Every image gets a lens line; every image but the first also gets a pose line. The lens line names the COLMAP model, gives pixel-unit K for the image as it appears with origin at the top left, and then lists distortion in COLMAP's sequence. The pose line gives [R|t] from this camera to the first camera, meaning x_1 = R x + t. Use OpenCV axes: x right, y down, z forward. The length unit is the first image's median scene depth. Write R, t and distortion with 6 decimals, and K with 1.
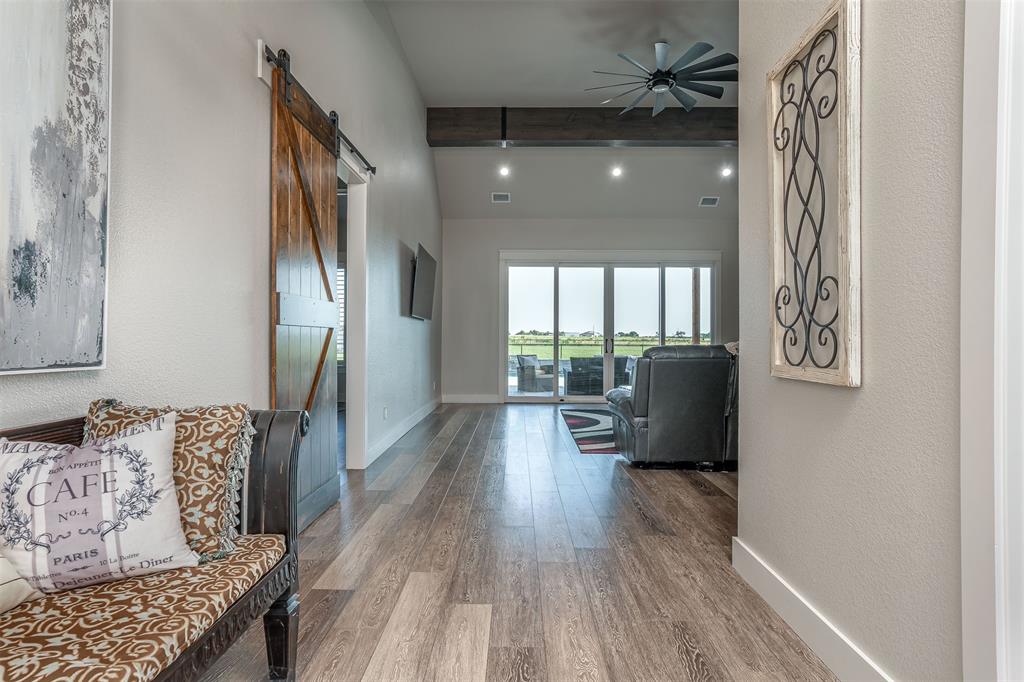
lens RADIAL K [[533.7, 0, 512.2], [0, 533.7, 337.4], [0, 0, 1]] dist [-0.017409, -0.001420]
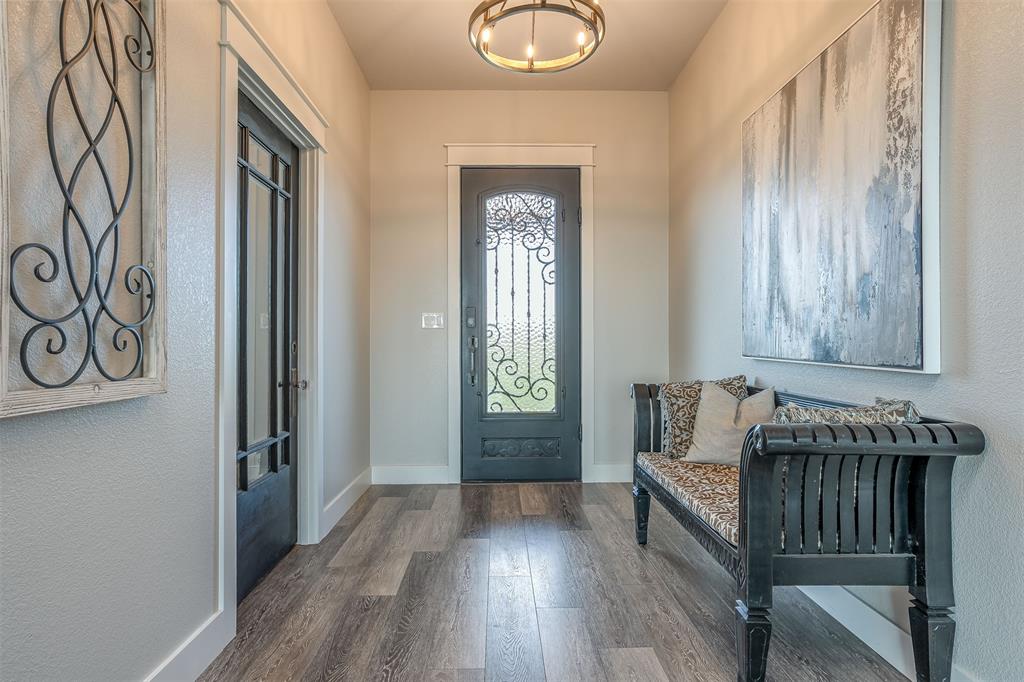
lens RADIAL K [[533.7, 0, 508.4], [0, 533.7, 342.9], [0, 0, 1]] dist [-0.017409, -0.001420]
pose [[-0.999428, -0.002581, -0.033723, 0.063324], [-0.002594, 0.999997, 0.000328, 0.002667], [0.033722, 0.000416, -0.999431, 2.092056]]
